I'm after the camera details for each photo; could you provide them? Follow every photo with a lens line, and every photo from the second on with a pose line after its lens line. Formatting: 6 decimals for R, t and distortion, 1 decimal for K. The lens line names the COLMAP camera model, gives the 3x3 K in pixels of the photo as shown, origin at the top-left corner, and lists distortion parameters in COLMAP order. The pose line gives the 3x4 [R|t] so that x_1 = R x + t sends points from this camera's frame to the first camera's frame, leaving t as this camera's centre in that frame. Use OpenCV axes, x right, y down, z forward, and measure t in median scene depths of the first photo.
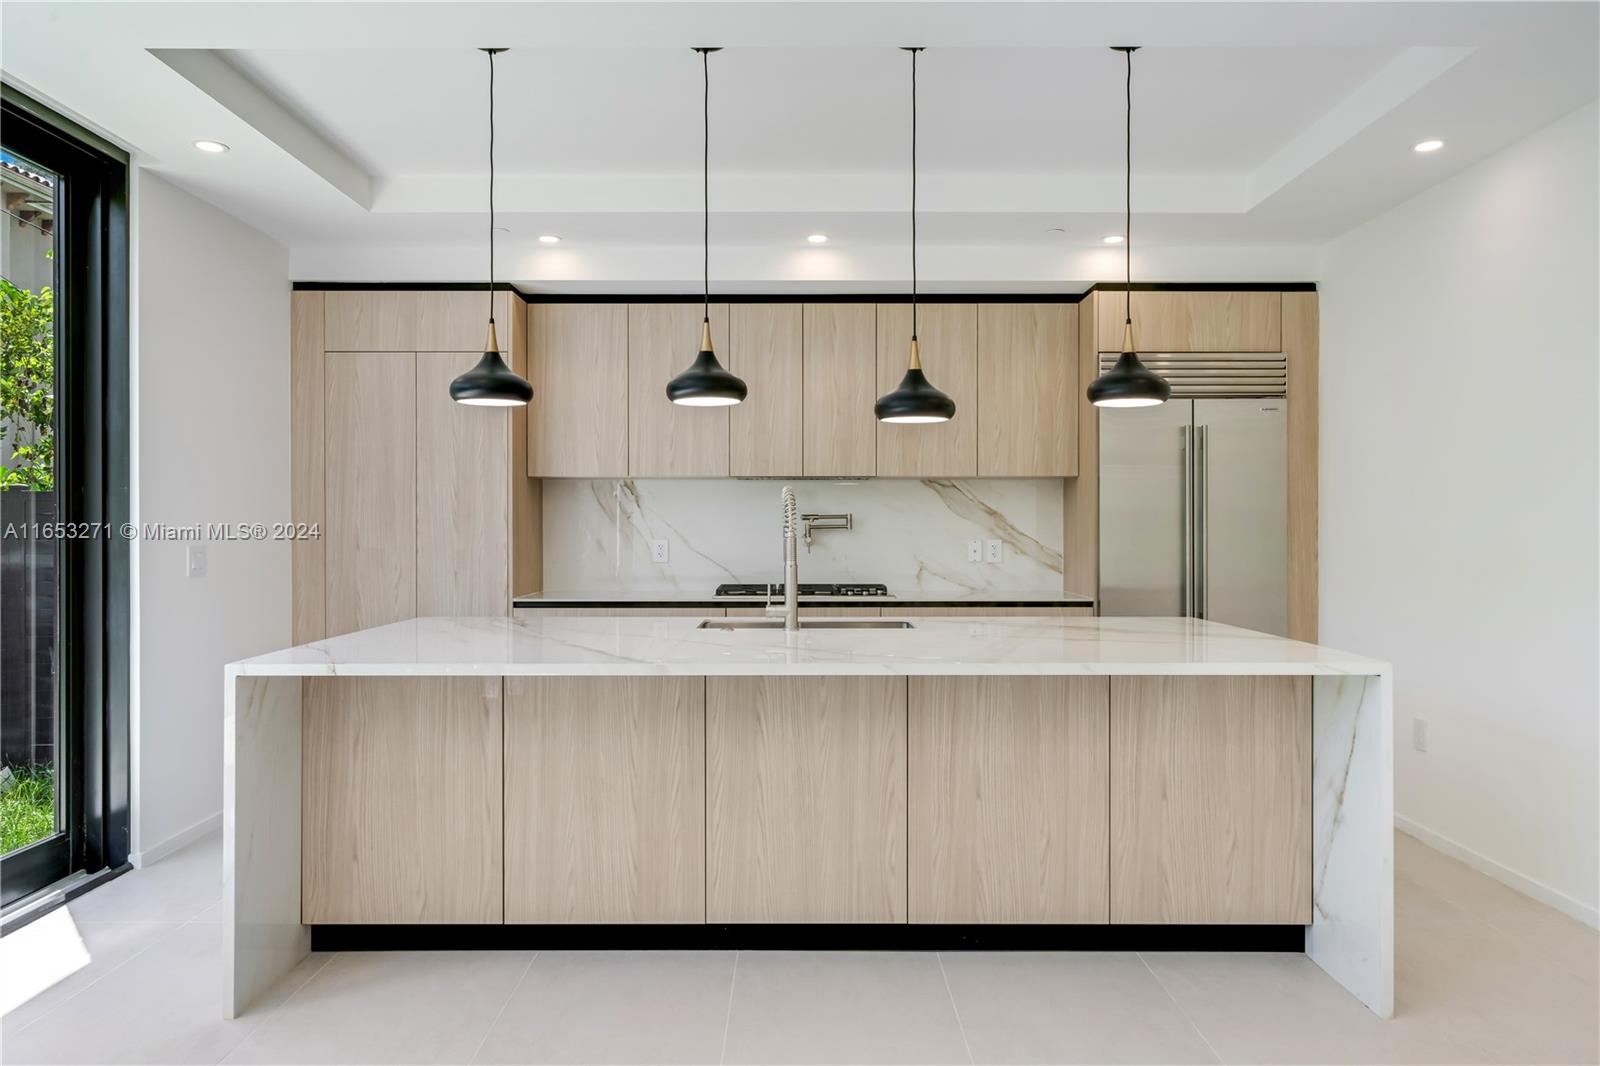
lens RADIAL K [[1058.3, 0, 794.6], [0, 1058.3, 529.9], [0, 0, 1]] dist [-0.003071, 0.001632]
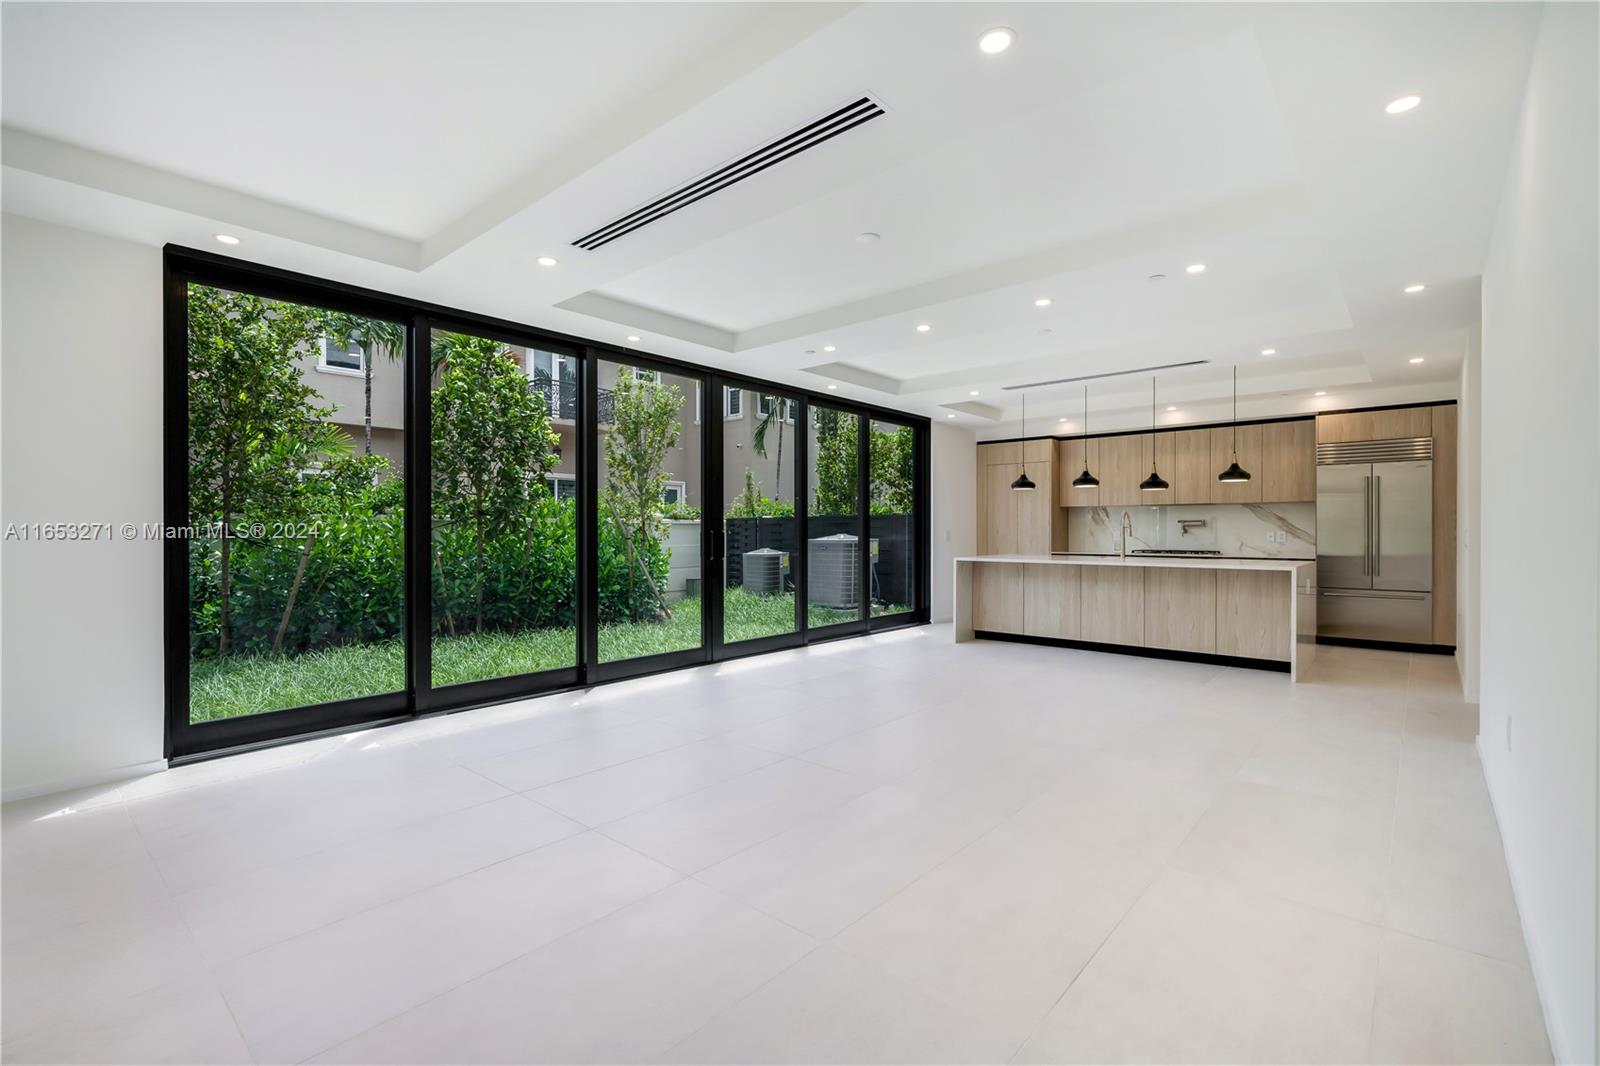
lens RADIAL K [[714.1, 0, 802.8], [0, 714.1, 529.8], [0, 0, 1]] dist [-0.007234, 0.001106]
pose [[0.755201, 0.000086, -0.655493, 0.442790], [-0.004331, 0.999979, -0.004859, 0.019063], [0.655479, 0.006509, 0.755186, -0.784213]]
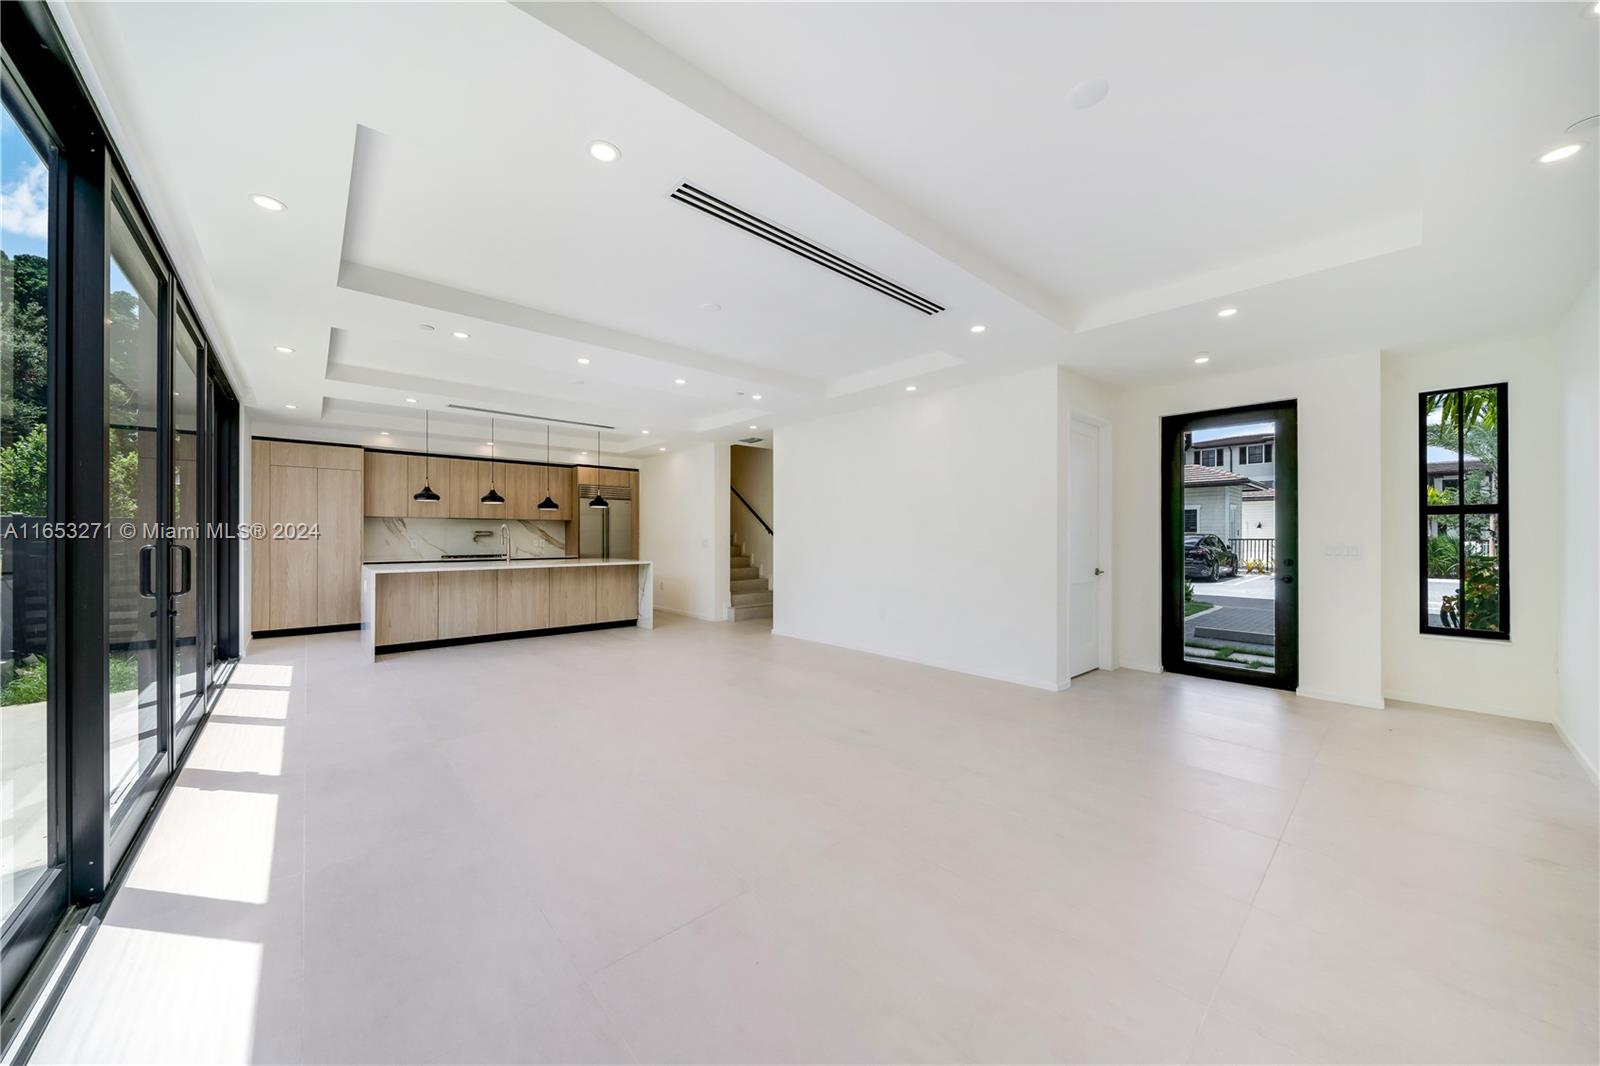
lens RADIAL K [[553.1, 0, 788.7], [0, 553.1, 533.5], [0, 0, 1]] dist [0.006580, -0.000262]
pose [[0.748222, 0.005554, 0.663425, -0.389882], [0.003343, 0.999921, -0.012141, 0.013886], [-0.663440, 0.011302, 0.748144, -0.780998]]
